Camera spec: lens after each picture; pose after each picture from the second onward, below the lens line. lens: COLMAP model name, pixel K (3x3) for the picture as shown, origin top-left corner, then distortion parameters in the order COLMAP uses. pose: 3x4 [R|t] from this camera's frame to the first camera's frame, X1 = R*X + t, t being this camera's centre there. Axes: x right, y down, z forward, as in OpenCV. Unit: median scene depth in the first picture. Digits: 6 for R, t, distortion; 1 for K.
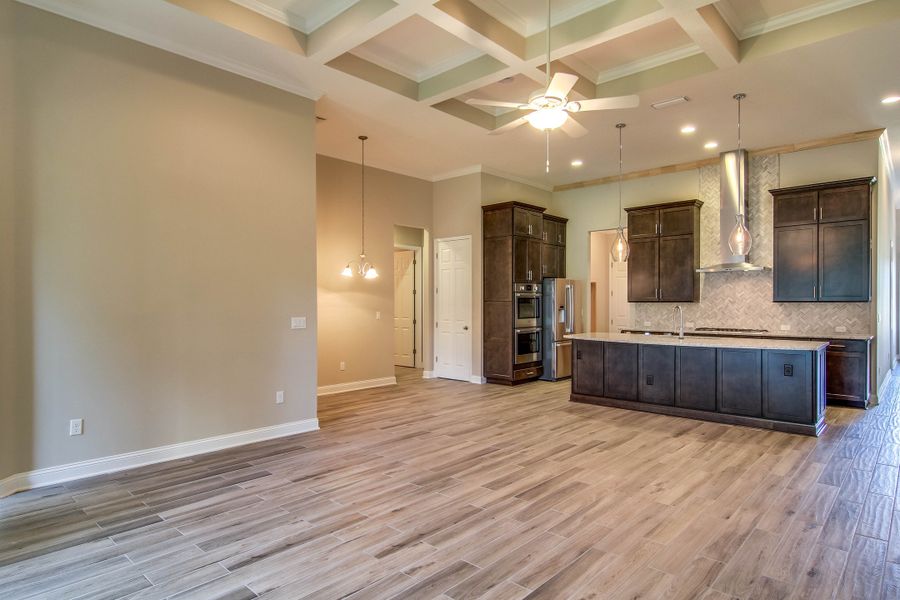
lens RADIAL K [[513.7, 0, 444.6], [0, 513.7, 307.6], [0, 0, 1]] dist [0.004876, -0.000688]
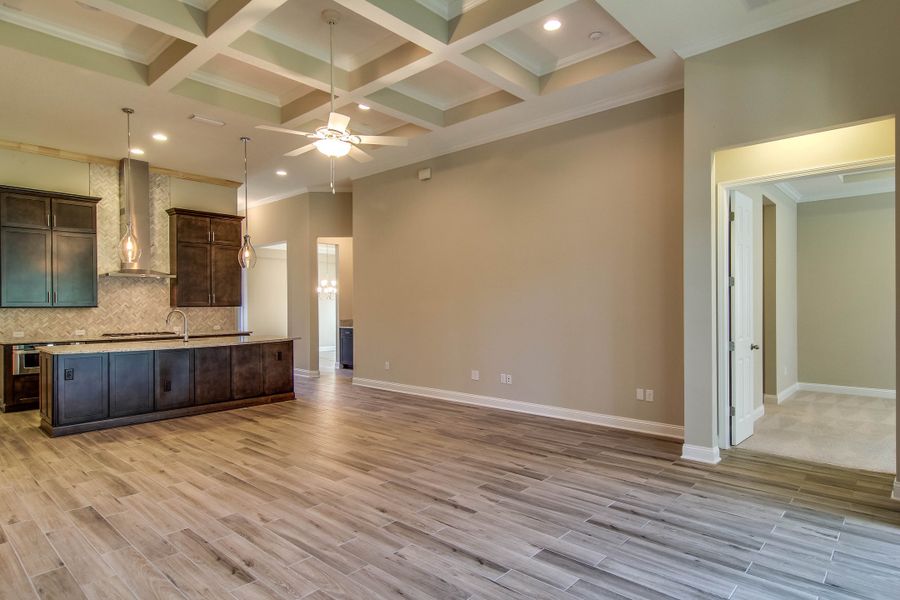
lens RADIAL K [[513.7, 0, 466.4], [0, 513.7, 305.3], [0, 0, 1]] dist [0.004876, -0.000688]
pose [[-0.030196, 0.000458, 0.999544, -0.556910], [0.018990, 0.999820, 0.000116, -0.002050], [-0.999364, 0.018985, -0.030199, 0.433740]]
